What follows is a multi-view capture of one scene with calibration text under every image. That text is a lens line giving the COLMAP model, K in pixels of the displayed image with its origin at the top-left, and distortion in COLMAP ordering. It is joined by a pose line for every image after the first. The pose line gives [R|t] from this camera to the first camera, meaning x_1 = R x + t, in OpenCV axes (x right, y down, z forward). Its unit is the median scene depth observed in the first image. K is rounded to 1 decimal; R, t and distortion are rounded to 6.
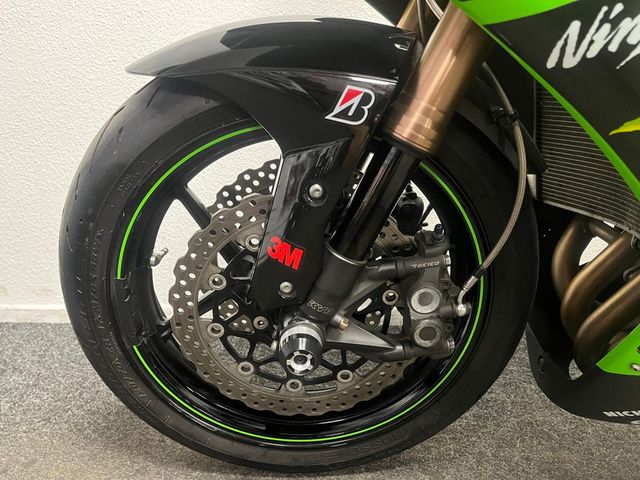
lens RADIAL K [[489.1, 0, 320.1], [0, 489.1, 239.6], [0, 0, 1]] dist [0.056625, -0.056556]
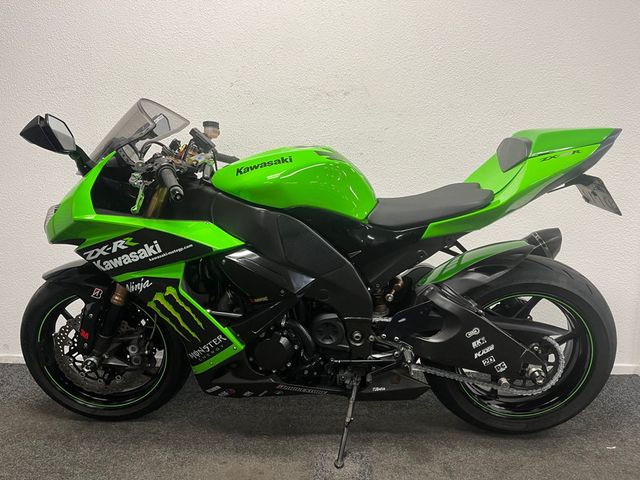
lens RADIAL K [[489.1, 0, 324.0], [0, 489.1, 241.0], [0, 0, 1]] dist [0.056625, -0.056556]
pose [[0.999346, -0.003068, -0.036020, 1.474833], [-0.000937, 0.993857, -0.110667, -0.203370], [0.036138, 0.110629, 0.993205, -2.037031]]
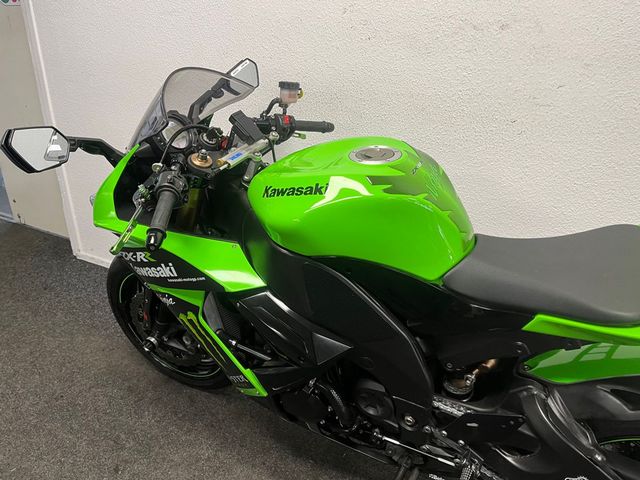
lens RADIAL K [[489.1, 0, 322.2], [0, 489.1, 242.8], [0, 0, 1]] dist [0.056625, -0.056556]
pose [[0.882303, 0.201051, -0.425582, 1.980688], [-0.128109, 0.972623, 0.193888, -1.070454], [0.452912, -0.116547, 0.883905, -1.108734]]
